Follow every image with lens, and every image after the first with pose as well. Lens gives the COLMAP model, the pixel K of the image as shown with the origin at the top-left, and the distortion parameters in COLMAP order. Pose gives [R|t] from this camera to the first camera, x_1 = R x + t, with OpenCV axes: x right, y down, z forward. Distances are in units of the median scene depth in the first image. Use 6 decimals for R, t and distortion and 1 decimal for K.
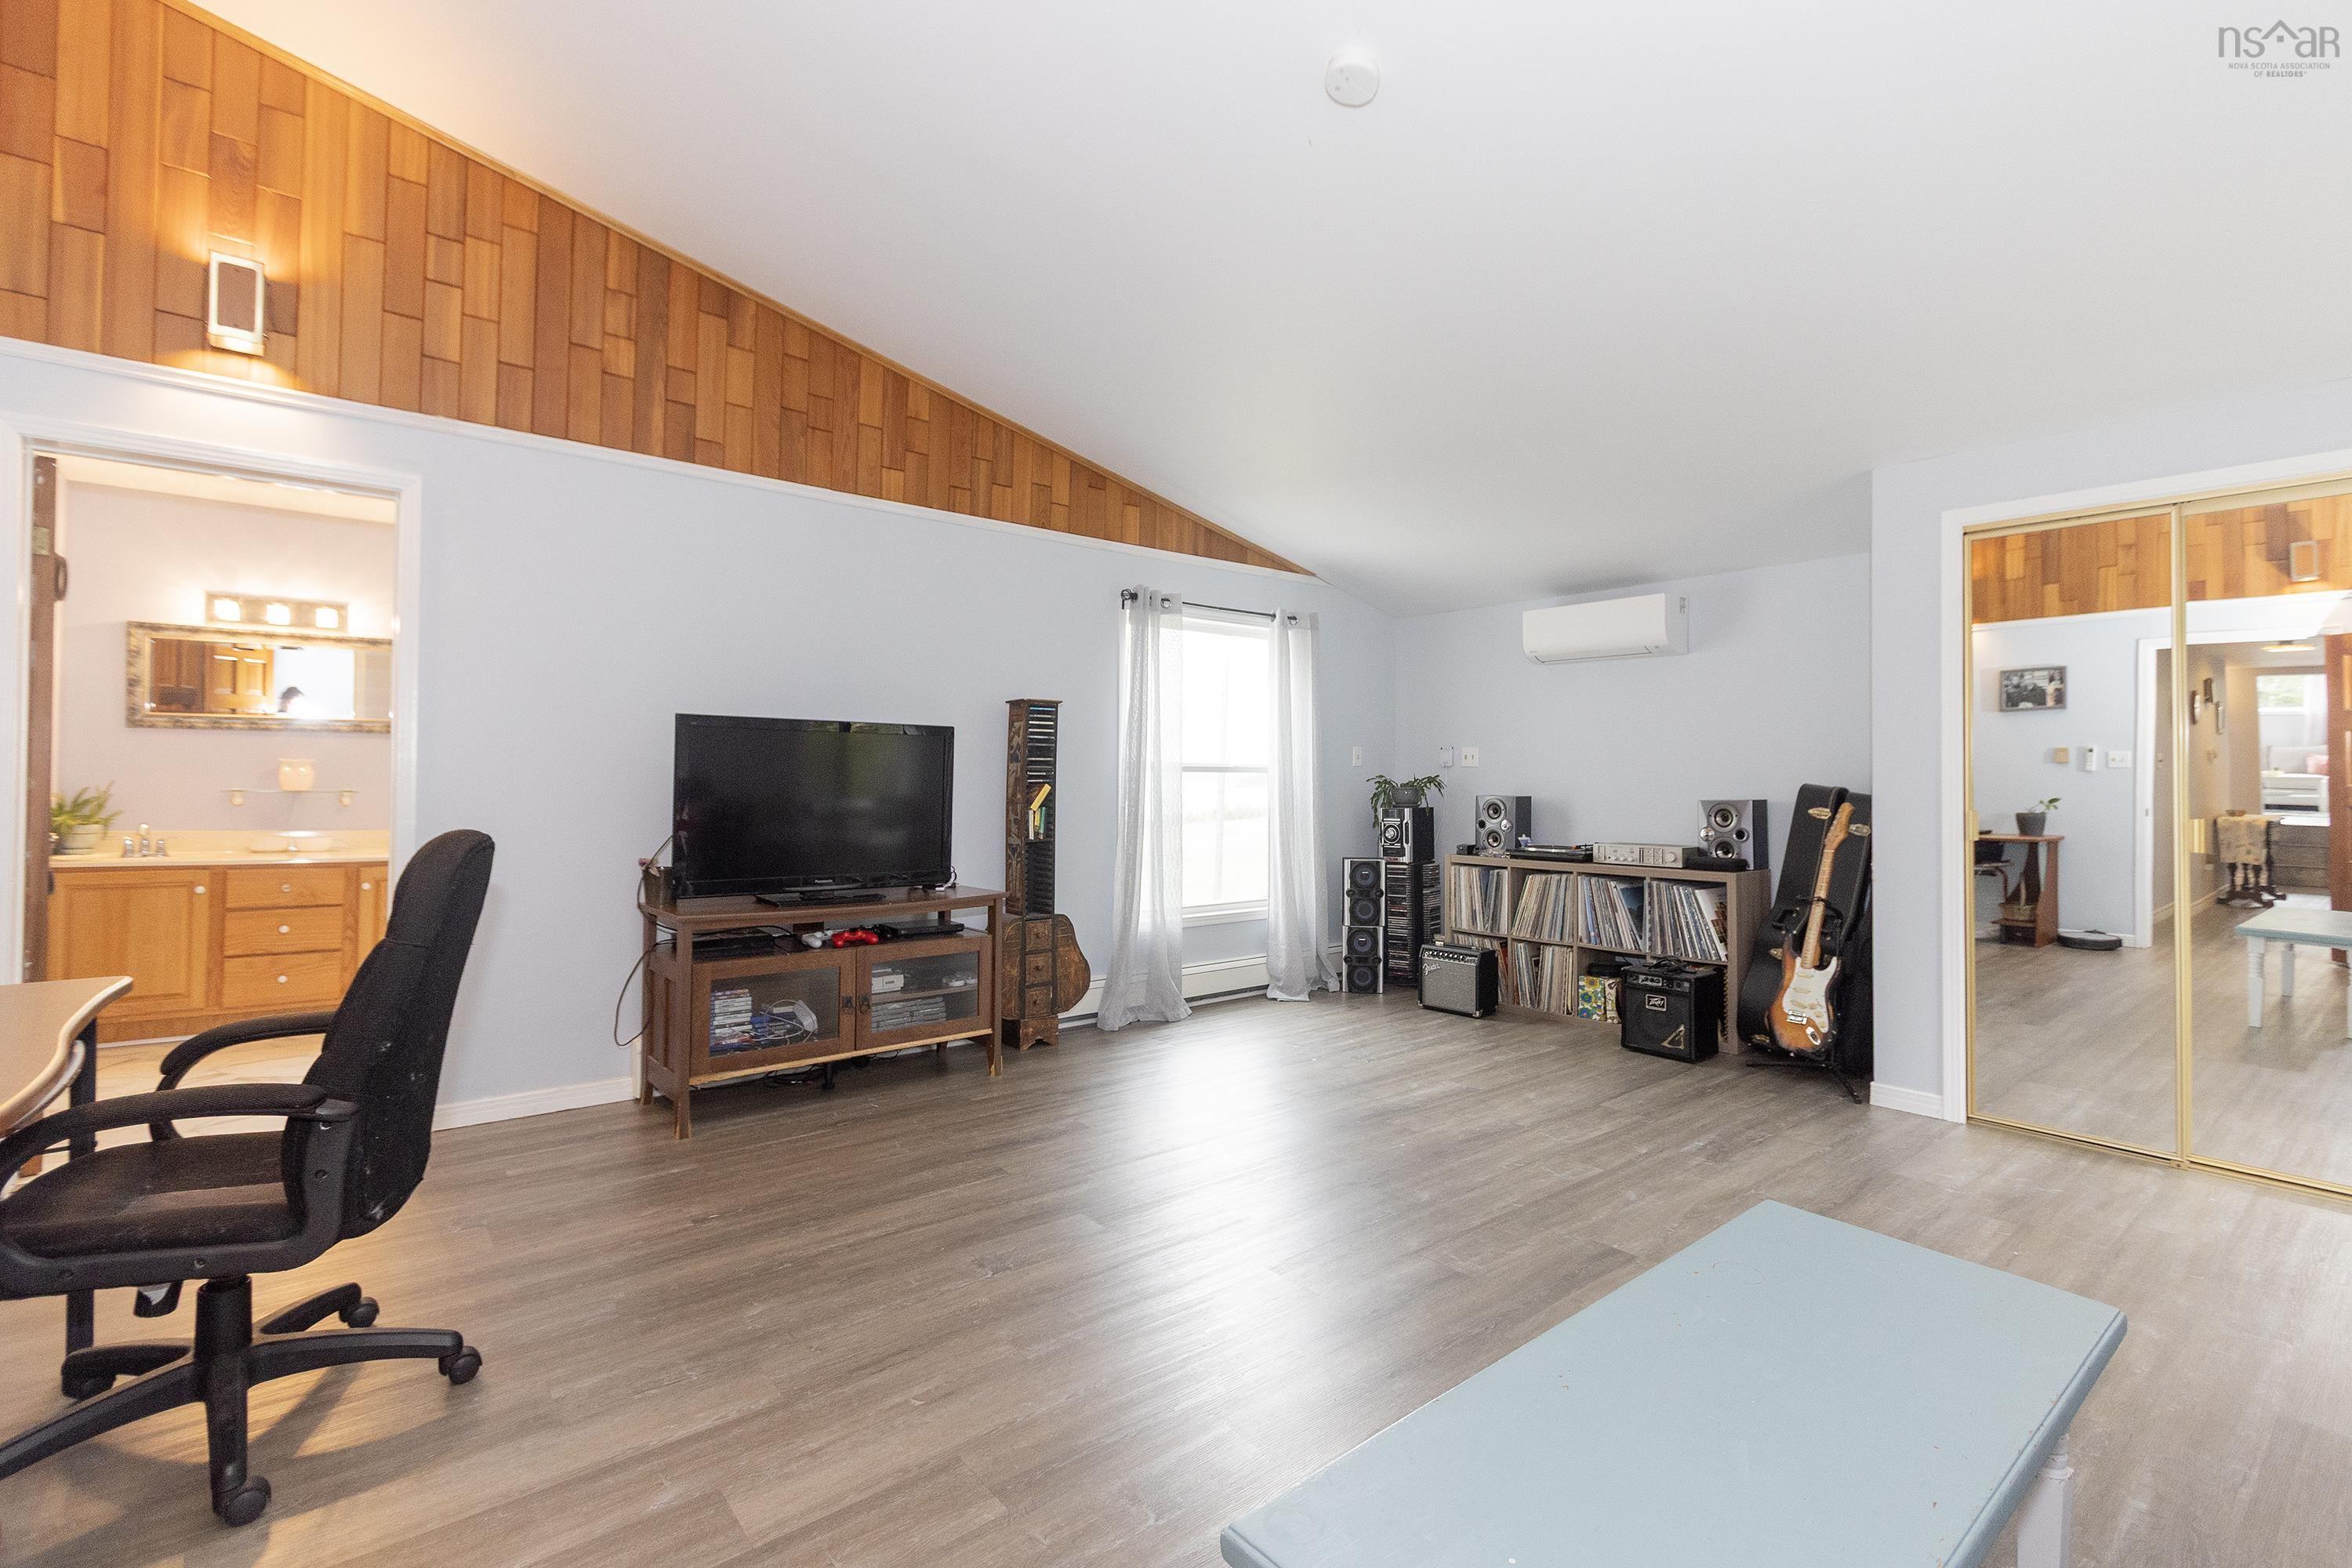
lens RADIAL K [[1066.2, 0, 1211.4], [0, 1066.2, 765.4], [0, 0, 1]] dist [0.007329, -0.000391]
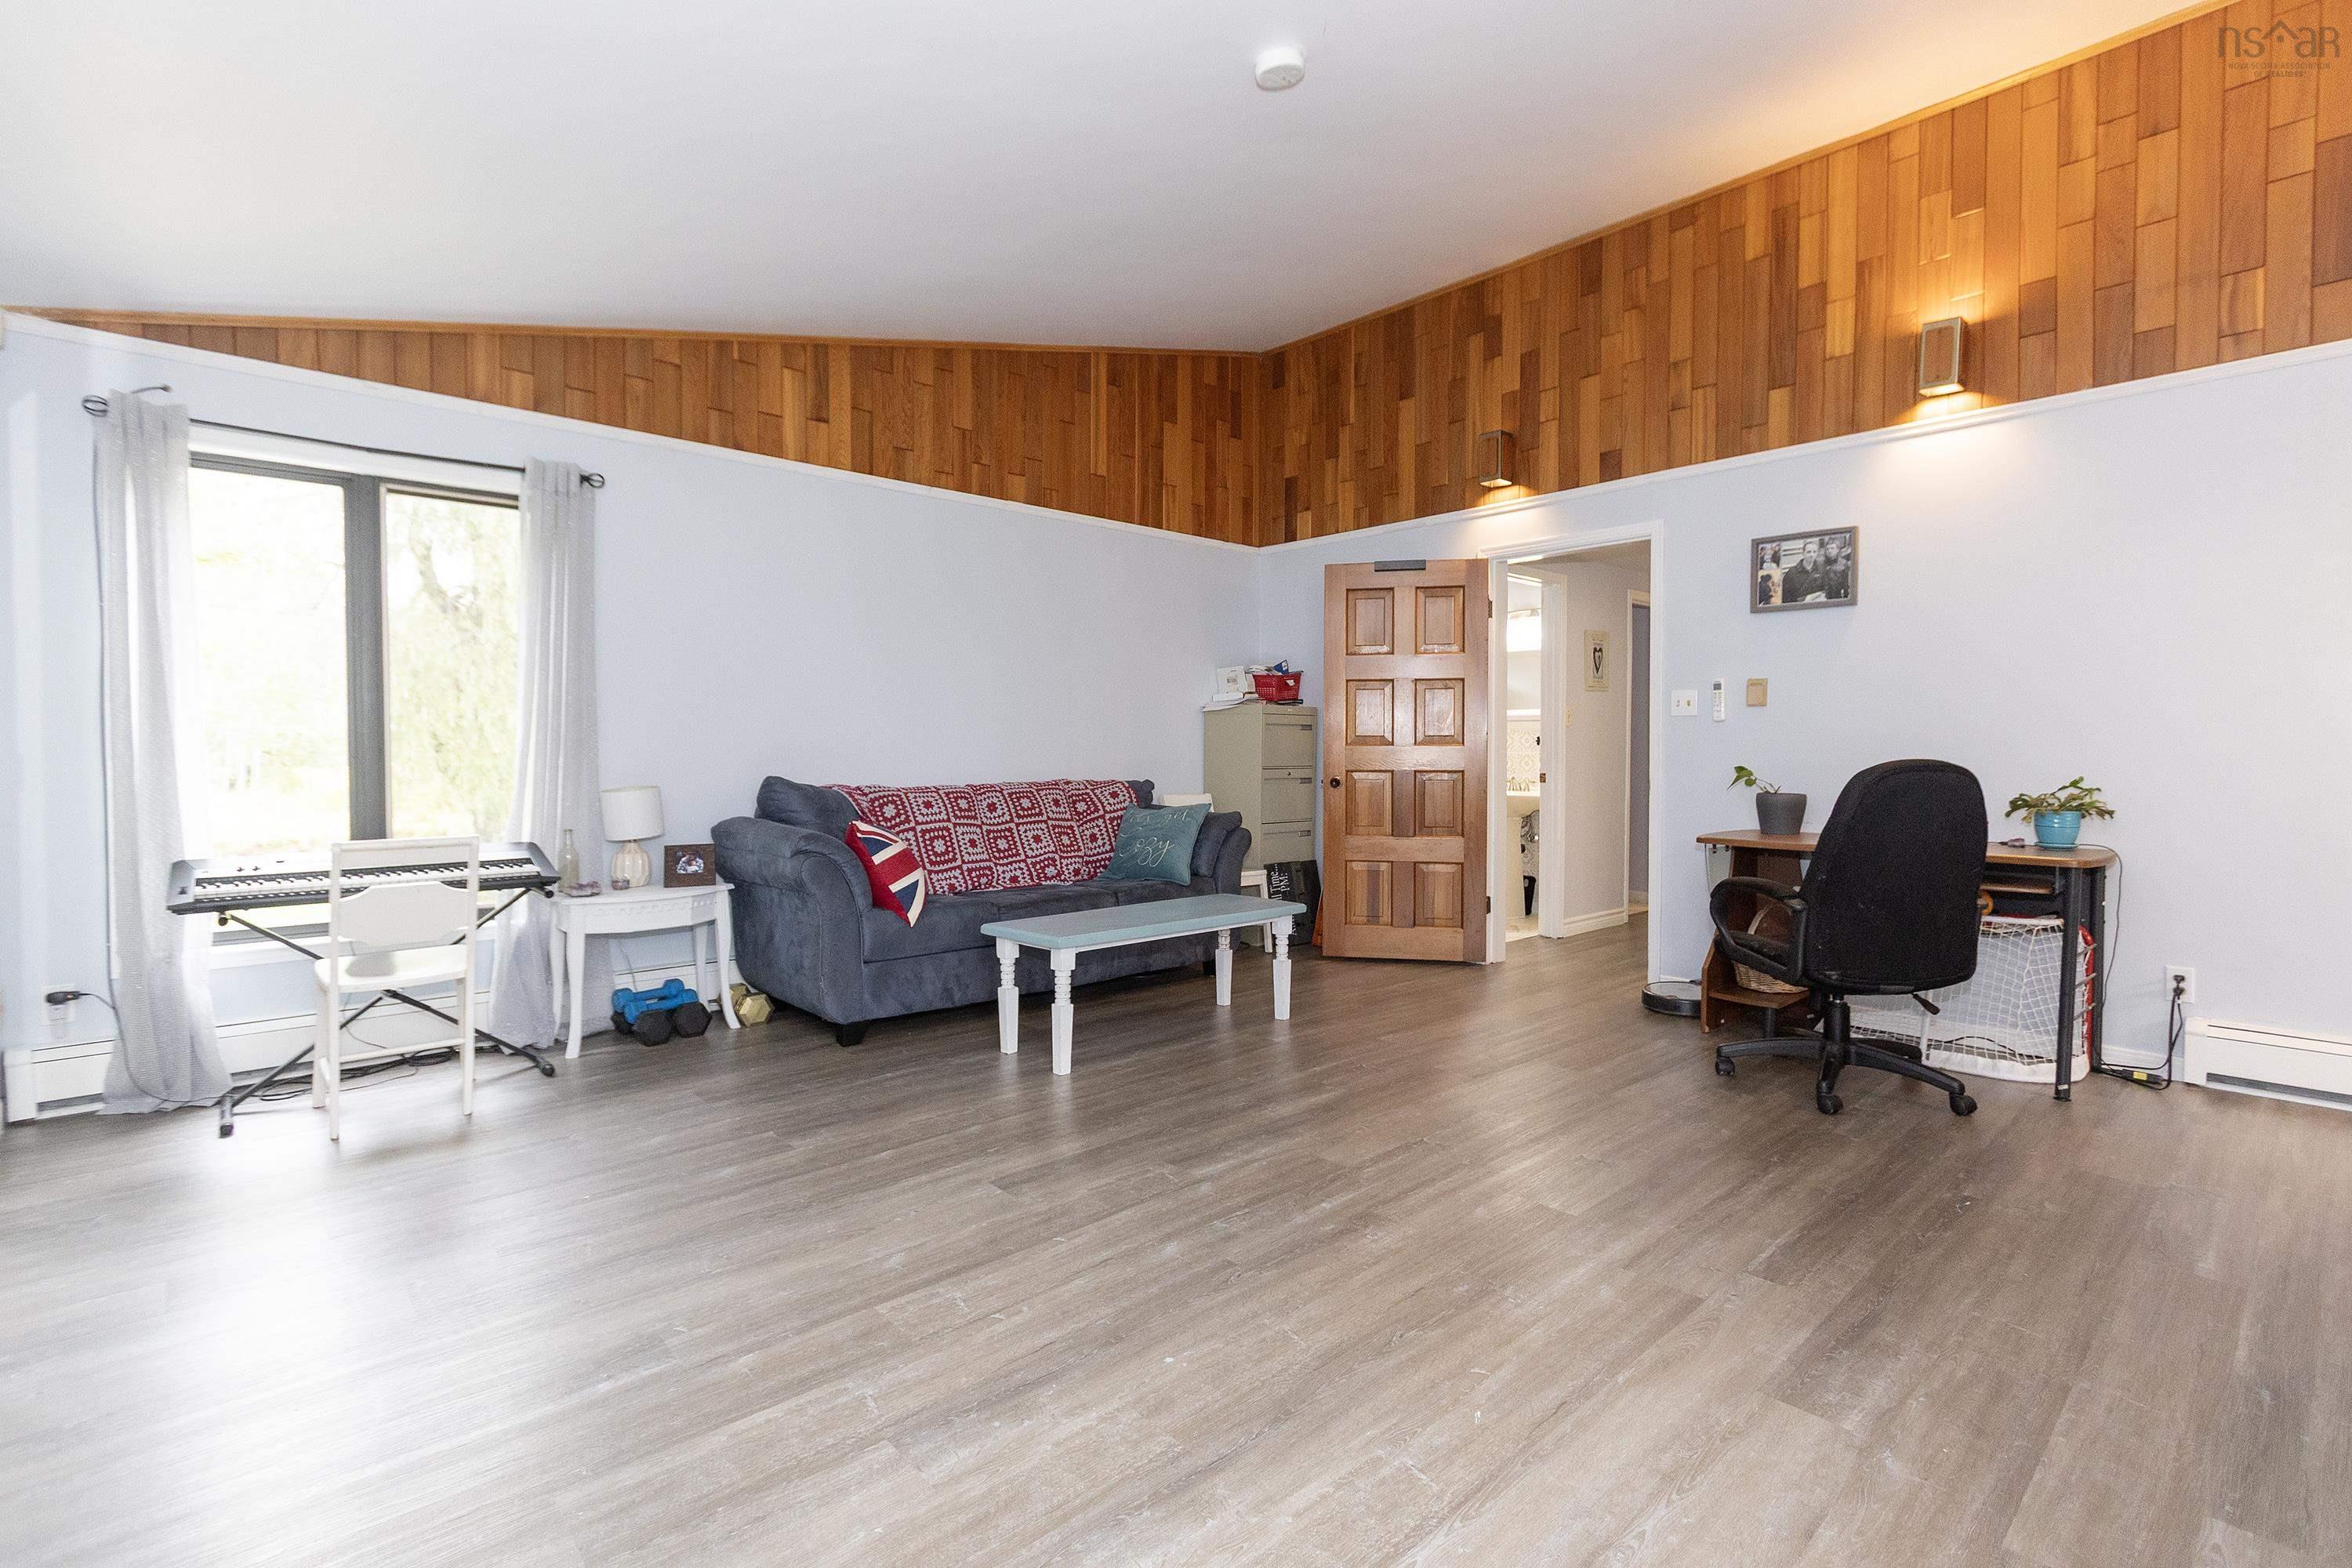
lens RADIAL K [[1066.2, 0, 1211.4], [0, 1066.2, 765.4], [0, 0, 1]] dist [0.007329, -0.000391]
pose [[-0.998156, -0.009436, -0.059965, 0.147669], [-0.009714, 0.999943, 0.004332, 0.033067], [0.059921, 0.004906, -0.998191, 1.185816]]
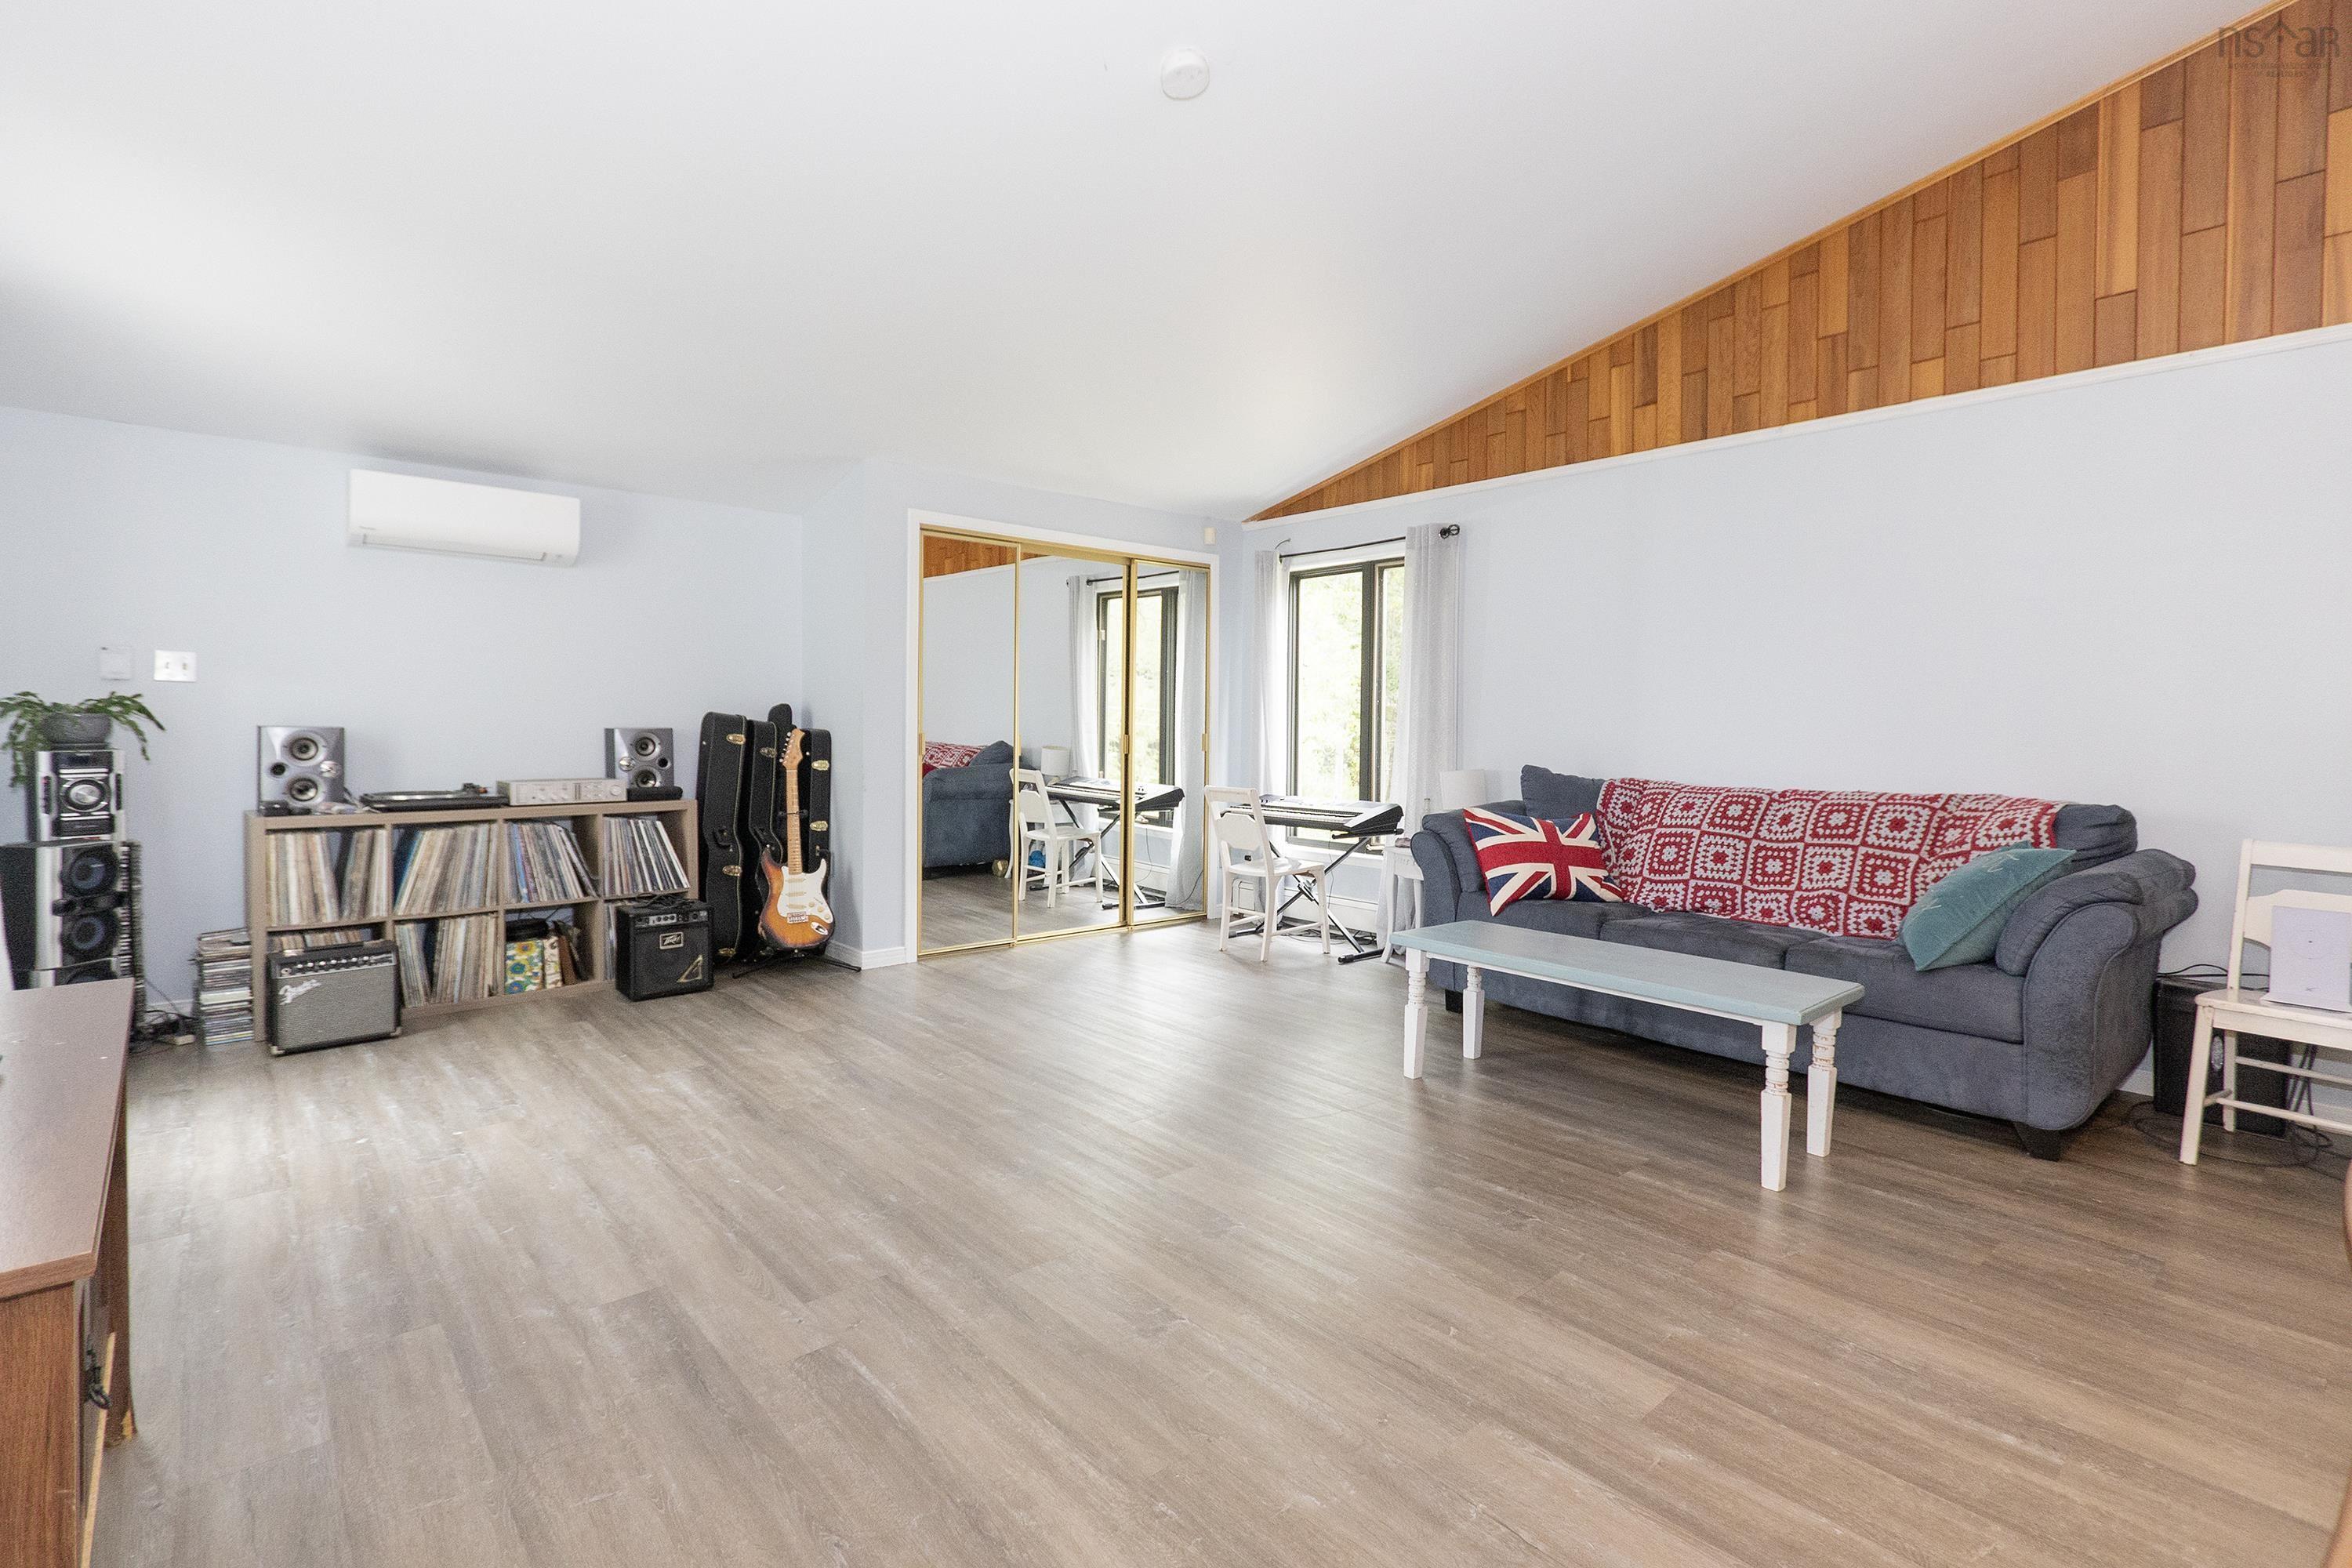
lens RADIAL K [[1104.8, 0, 1171.9], [0, 1104.8, 728.7], [0, 0, 1]] dist [0.004427, 0.000005]
pose [[-0.019969, -0.012616, 0.999721, -0.583383], [-0.023178, 0.999657, 0.012153, 0.010466], [-0.999532, -0.022929, -0.020254, 0.581716]]
